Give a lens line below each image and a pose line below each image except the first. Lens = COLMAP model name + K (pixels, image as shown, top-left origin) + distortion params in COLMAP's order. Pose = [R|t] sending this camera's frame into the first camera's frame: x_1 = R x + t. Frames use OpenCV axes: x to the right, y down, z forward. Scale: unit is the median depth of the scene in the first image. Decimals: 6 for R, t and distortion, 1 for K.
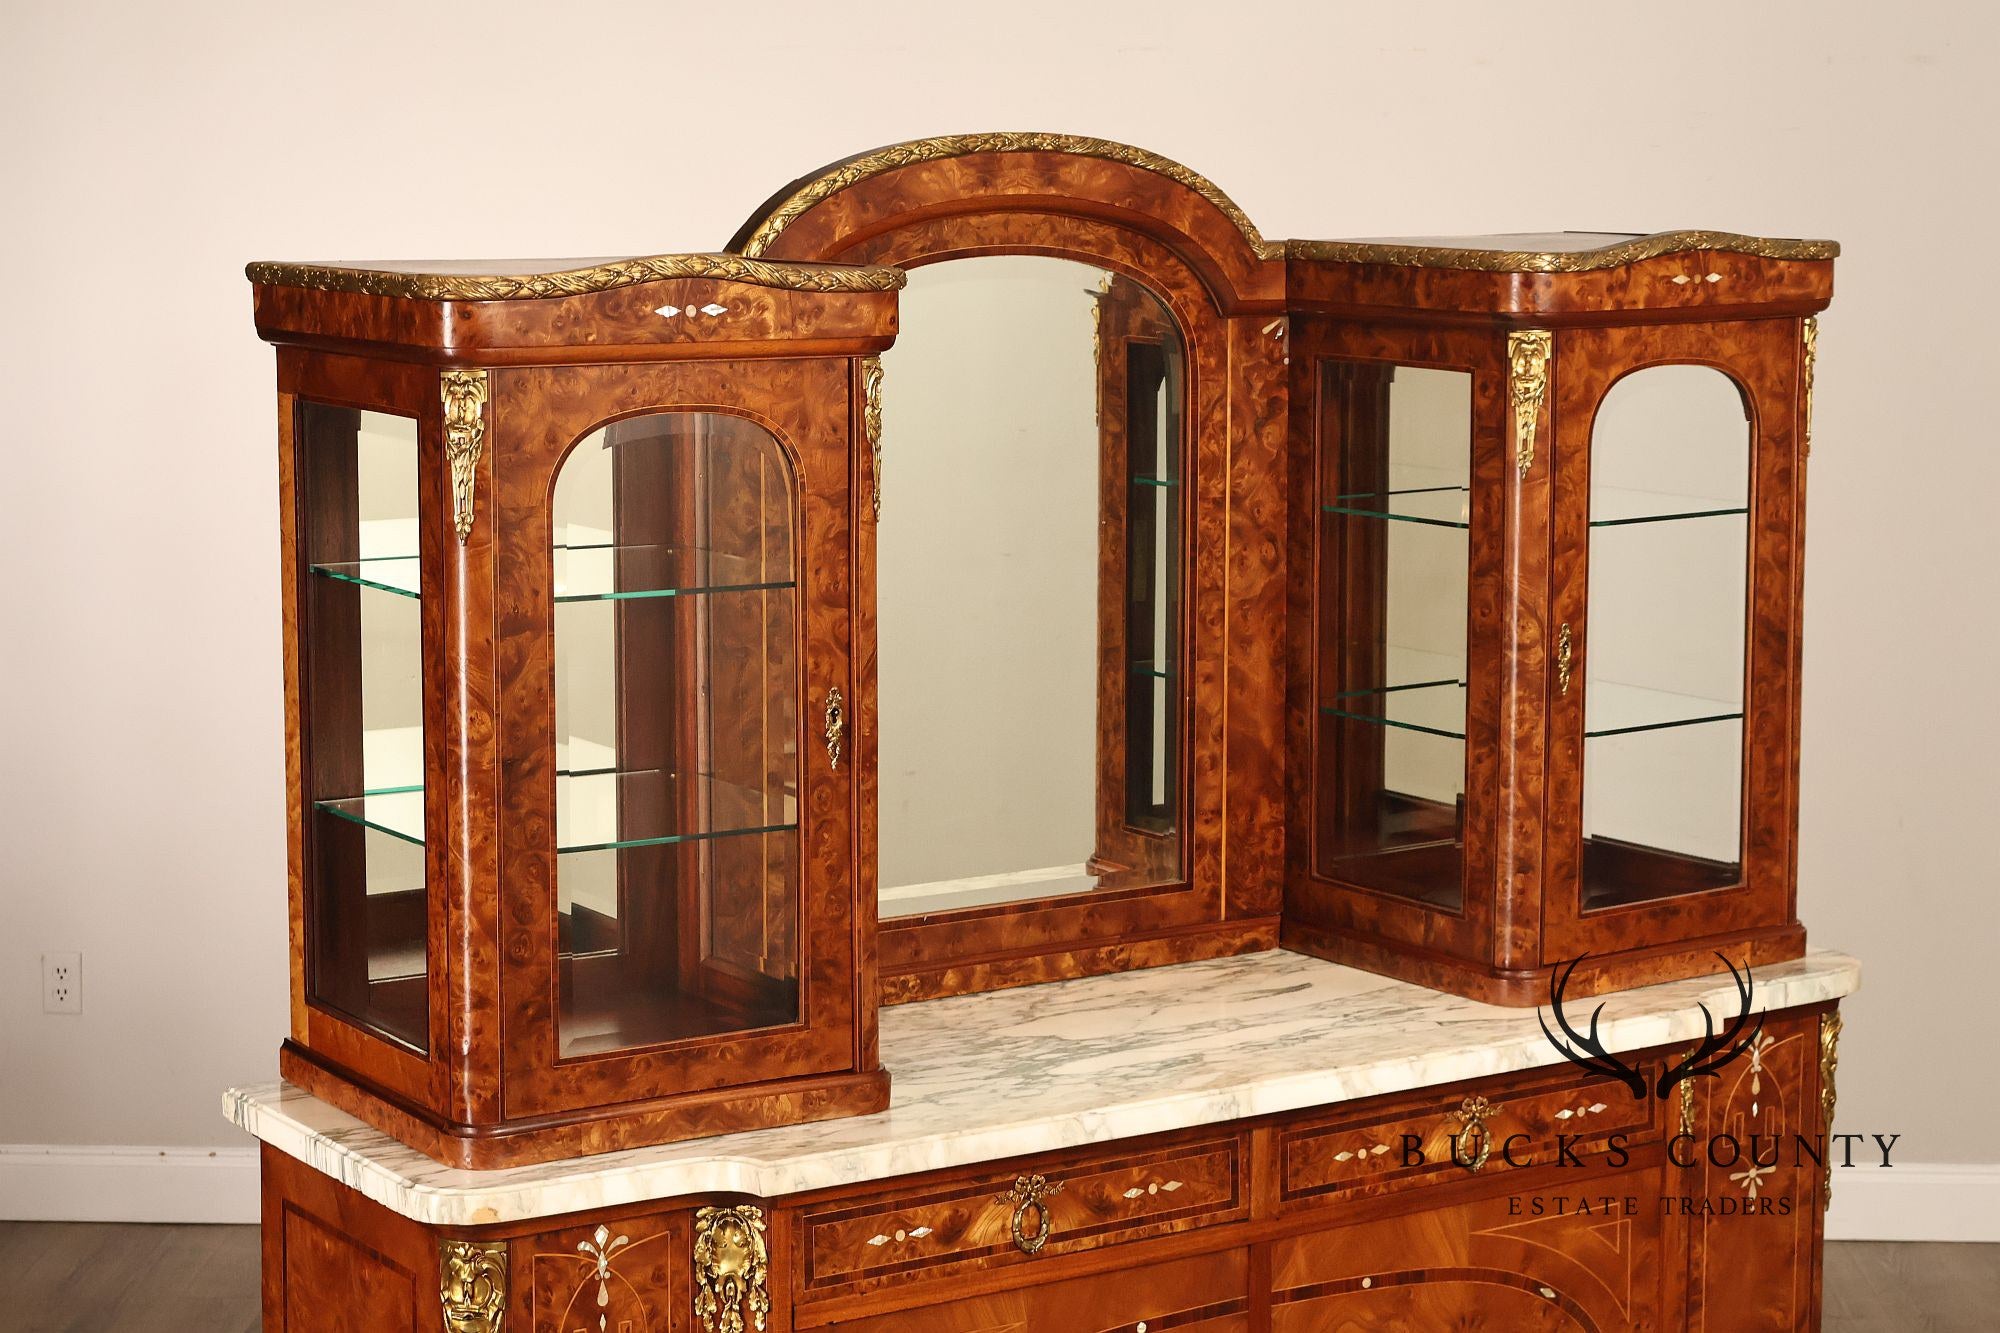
lens RADIAL K [[3991.3, 0, 993.3], [0, 3991.3, 662.7], [0, 0, 1]] dist [0.006795, 0.000000]
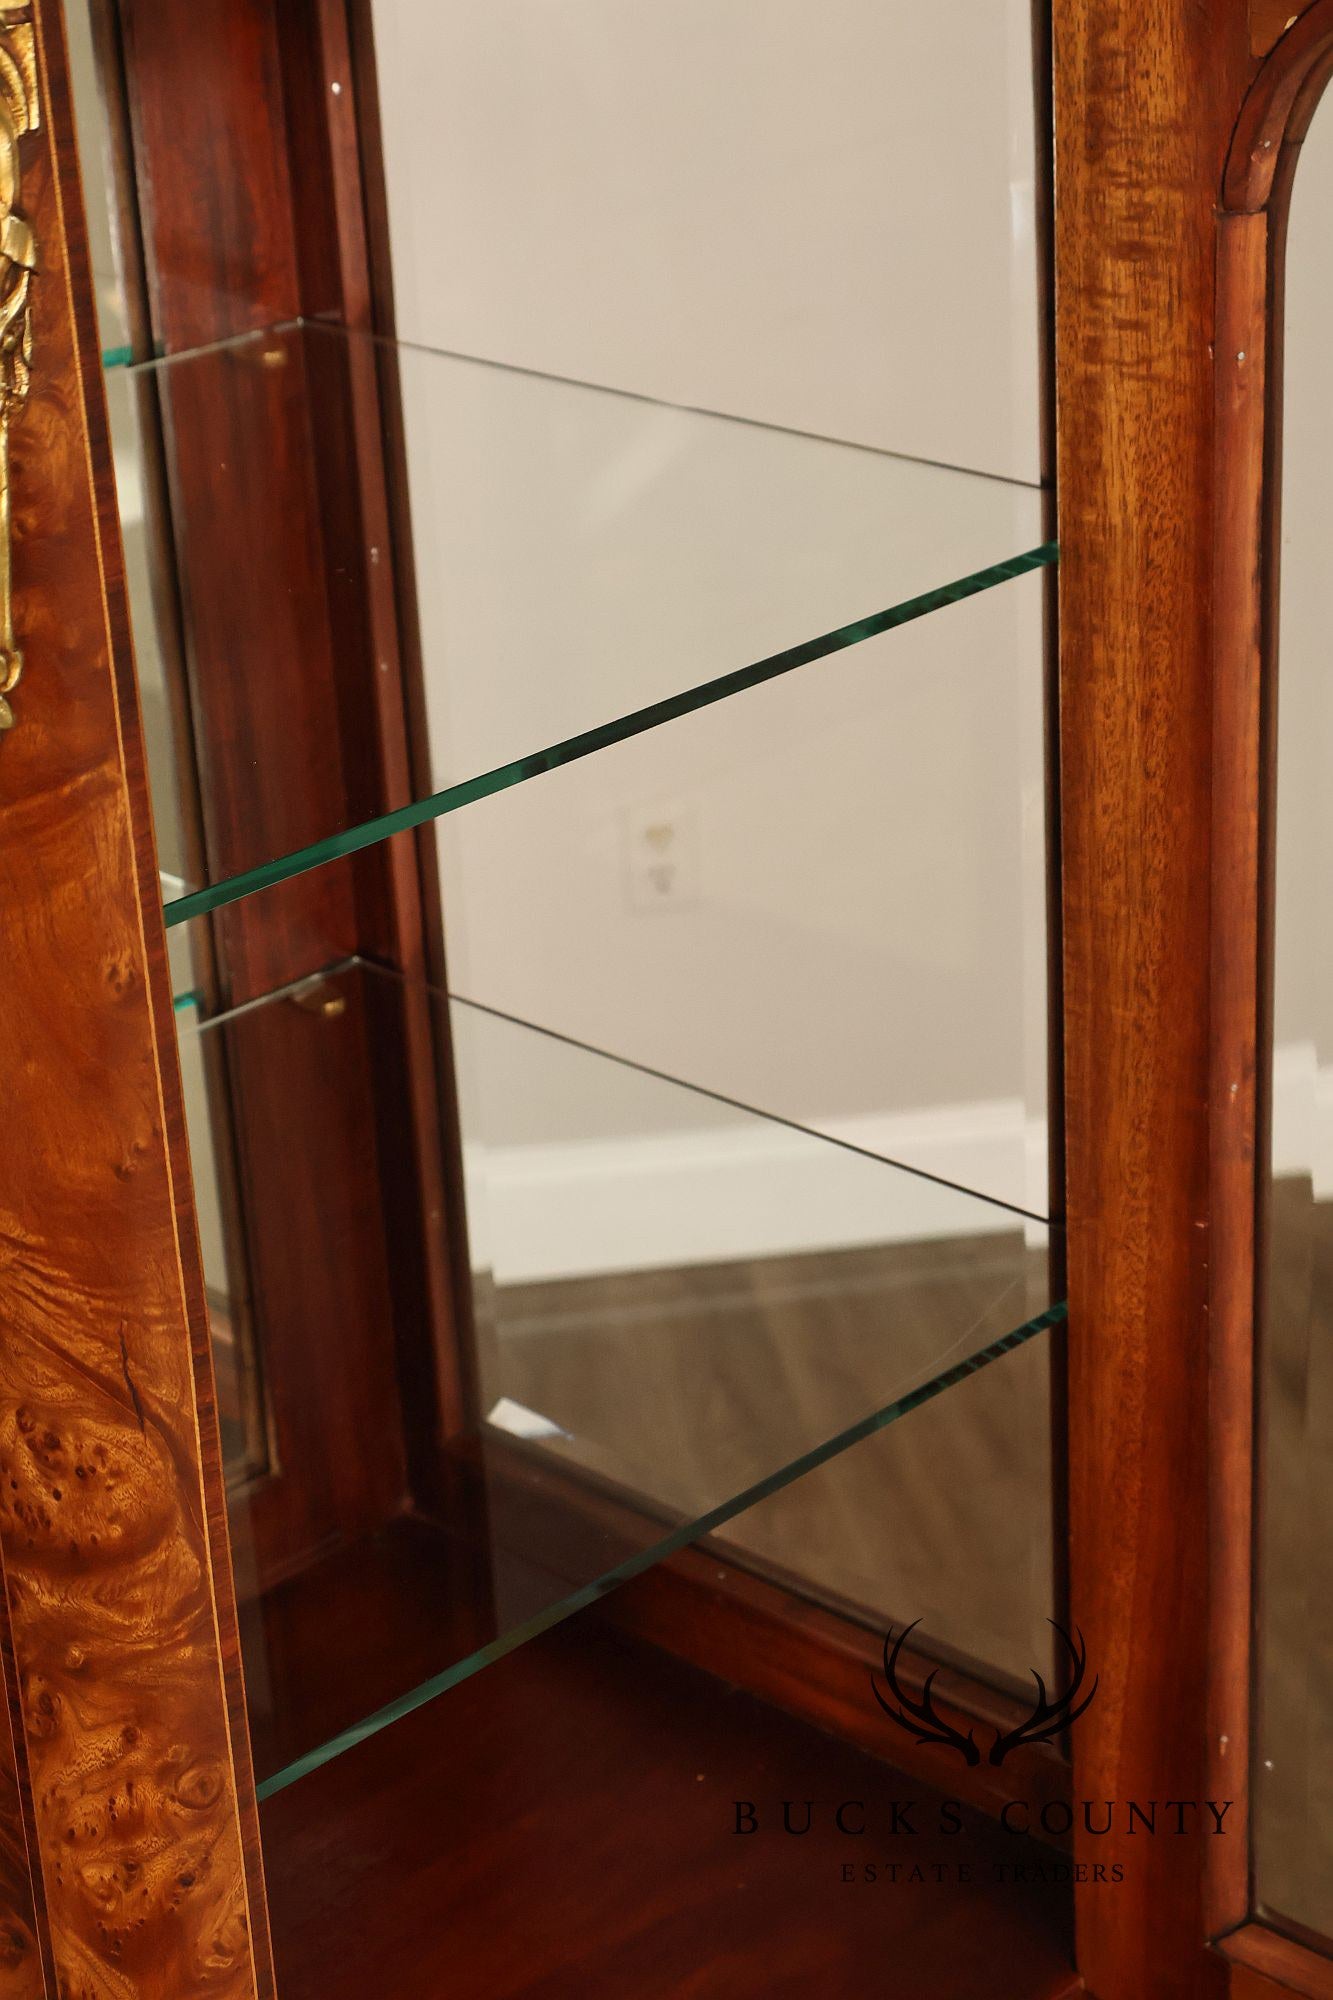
lens RADIAL K [[3991.3, 0, 668.5], [0, 3991.3, 1000.0], [0, 0, 1]] dist [0.006795, 0.000000]
pose [[0.981953, -0.119108, 0.146906, 0.133491], [0.070416, 0.951174, 0.300514, -0.089255], [-0.175527, -0.284746, 0.942396, 0.802375]]
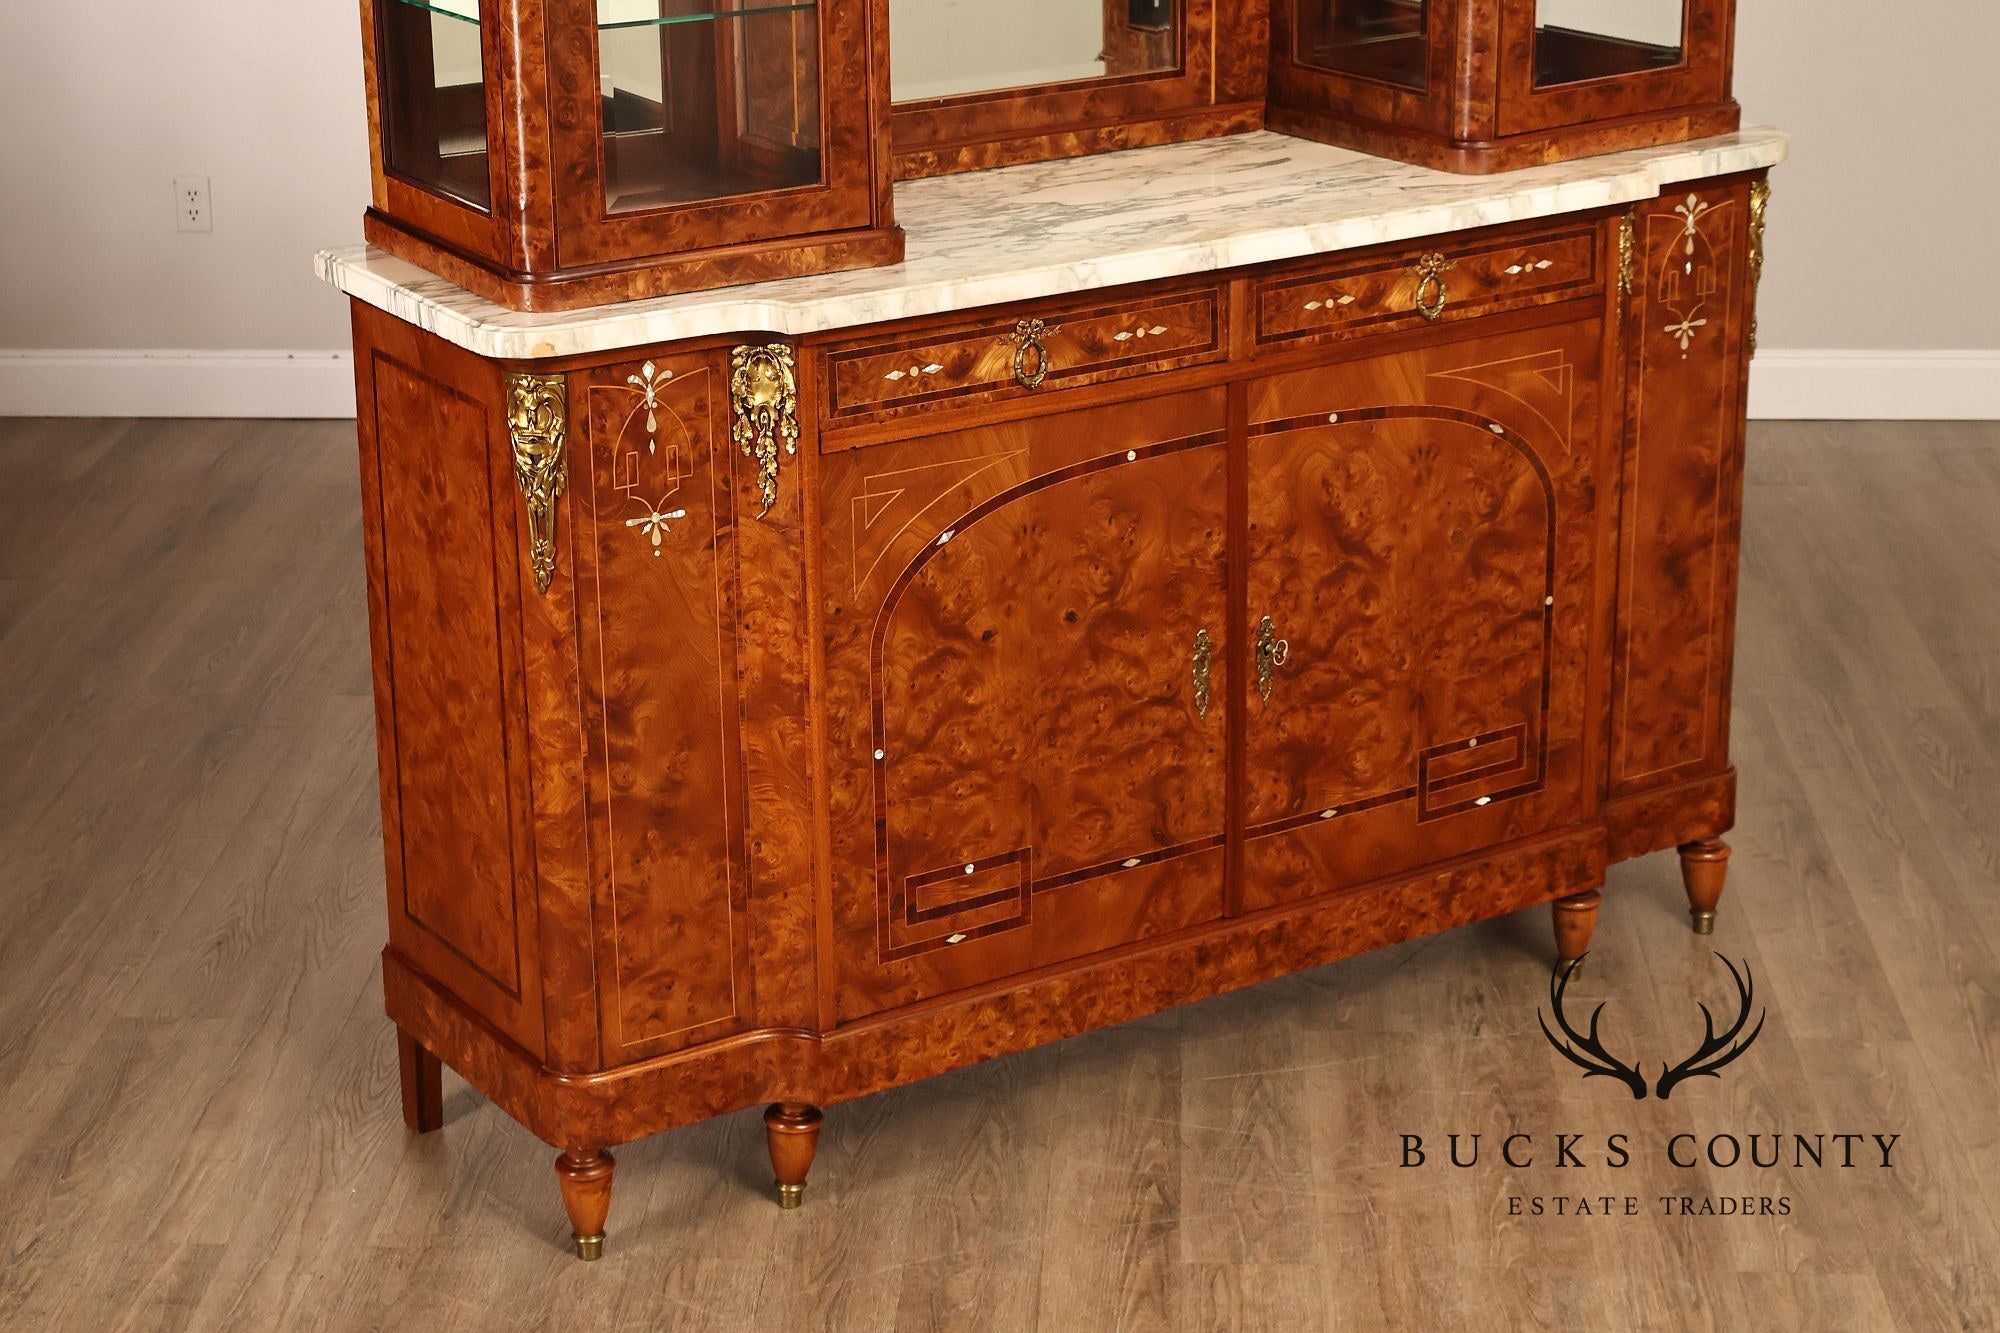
lens RADIAL K [[3625.3, 0, 991.2], [0, 3625.3, 671.0], [0, 0, 1]] dist [0.008553, 0.000000]
pose [[0.999722, -0.007292, -0.022408, 0.018435], [0.011498, 0.980981, 0.193762, 0.024508], [0.020569, -0.193966, 0.980793, -0.021542]]
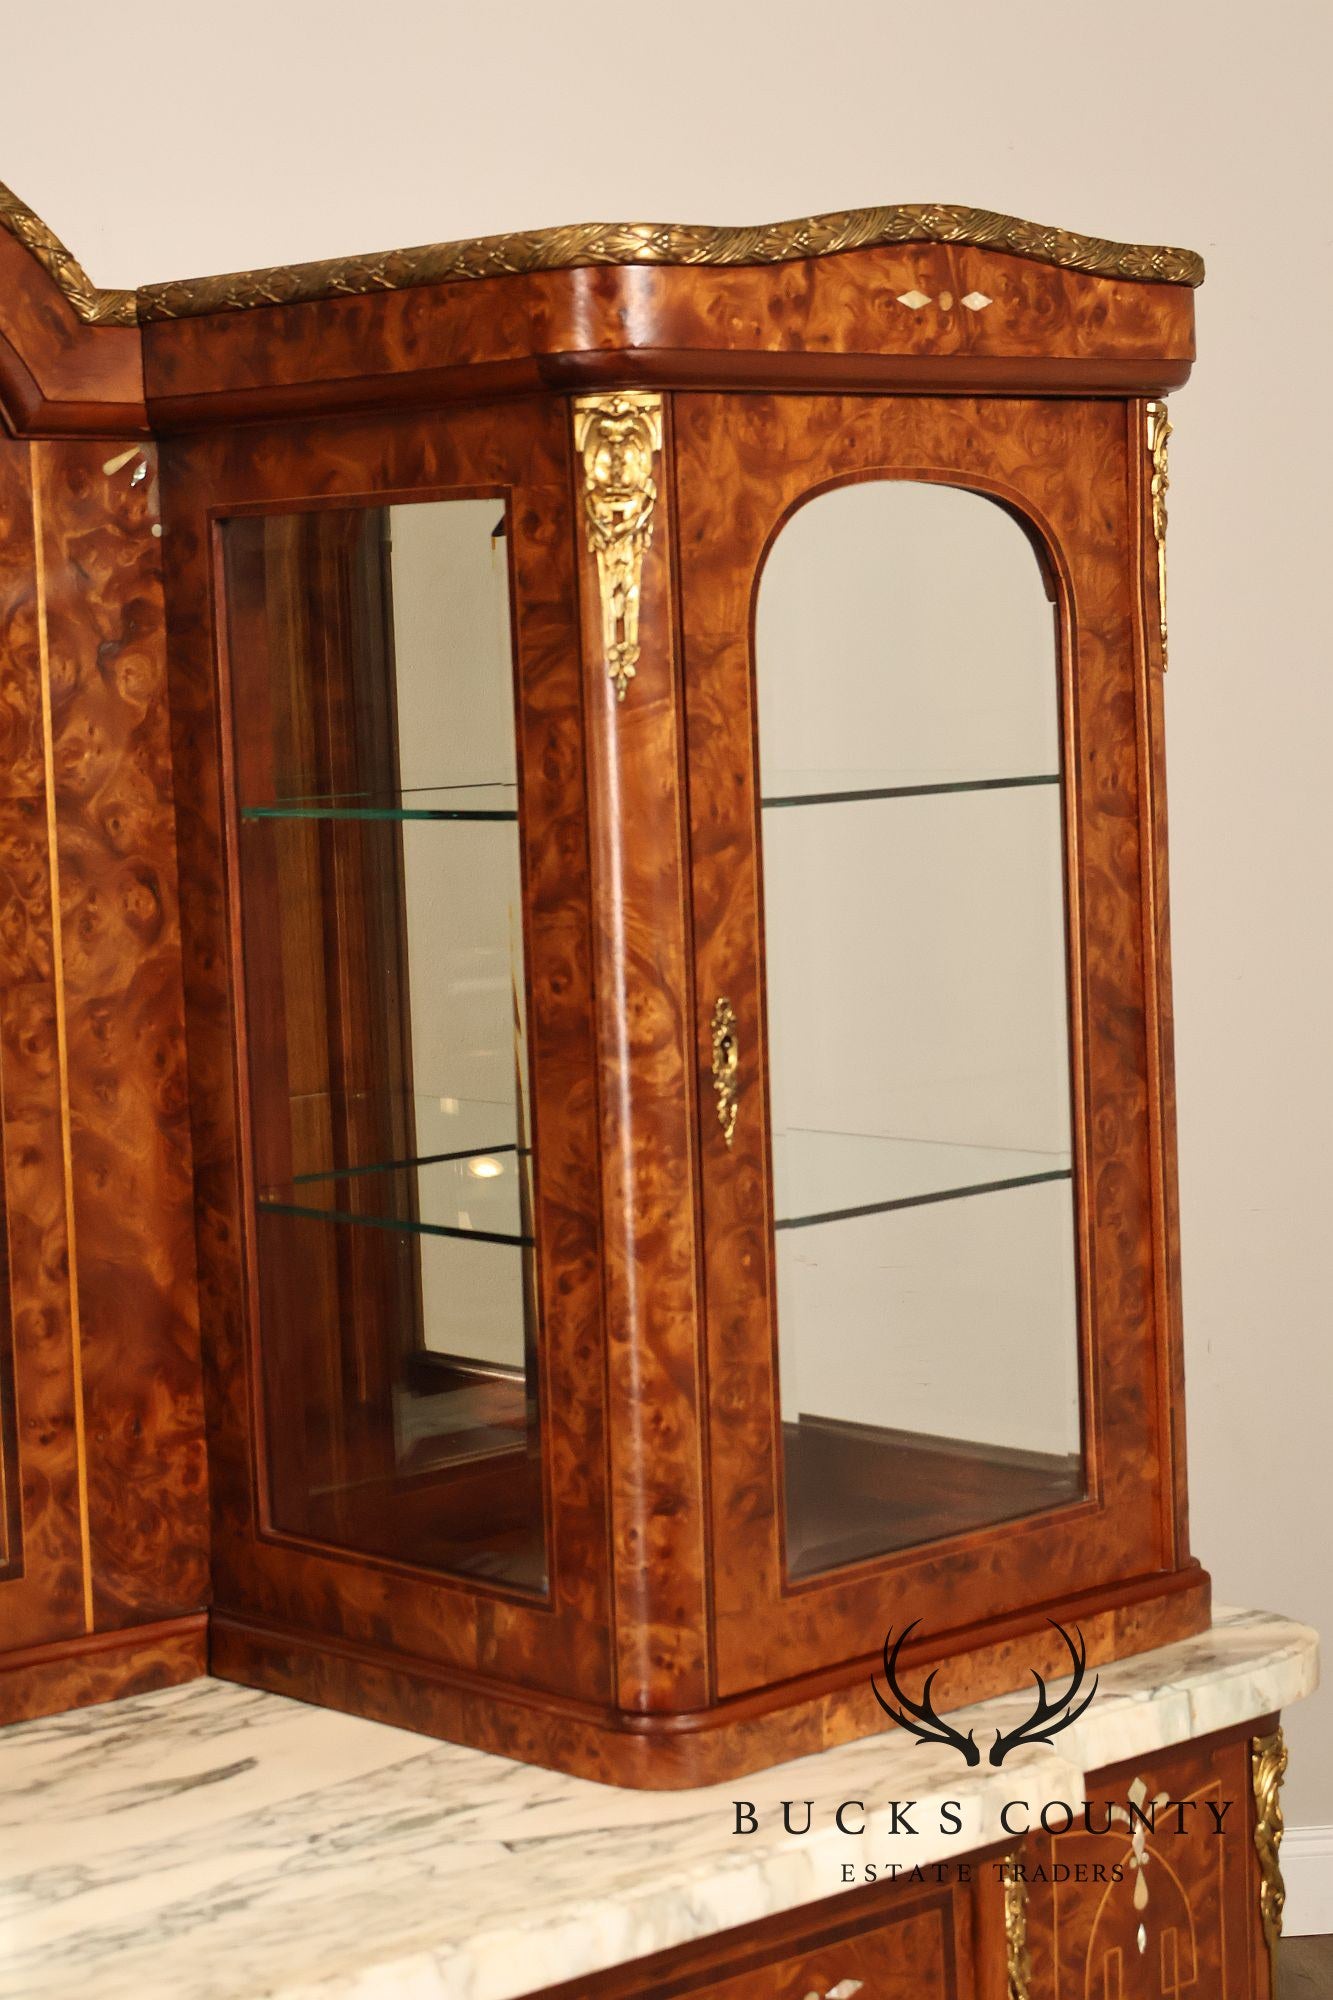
lens RADIAL K [[3991.3, 0, 667.2], [0, 3991.3, 1007.1], [0, 0, 1]] dist [0.006795, 0.000000]
pose [[0.990434, -0.048045, 0.129352, 0.072570], [0.054580, 0.997381, -0.047453, 0.014071], [-0.126733, 0.054059, 0.990463, 0.512113]]
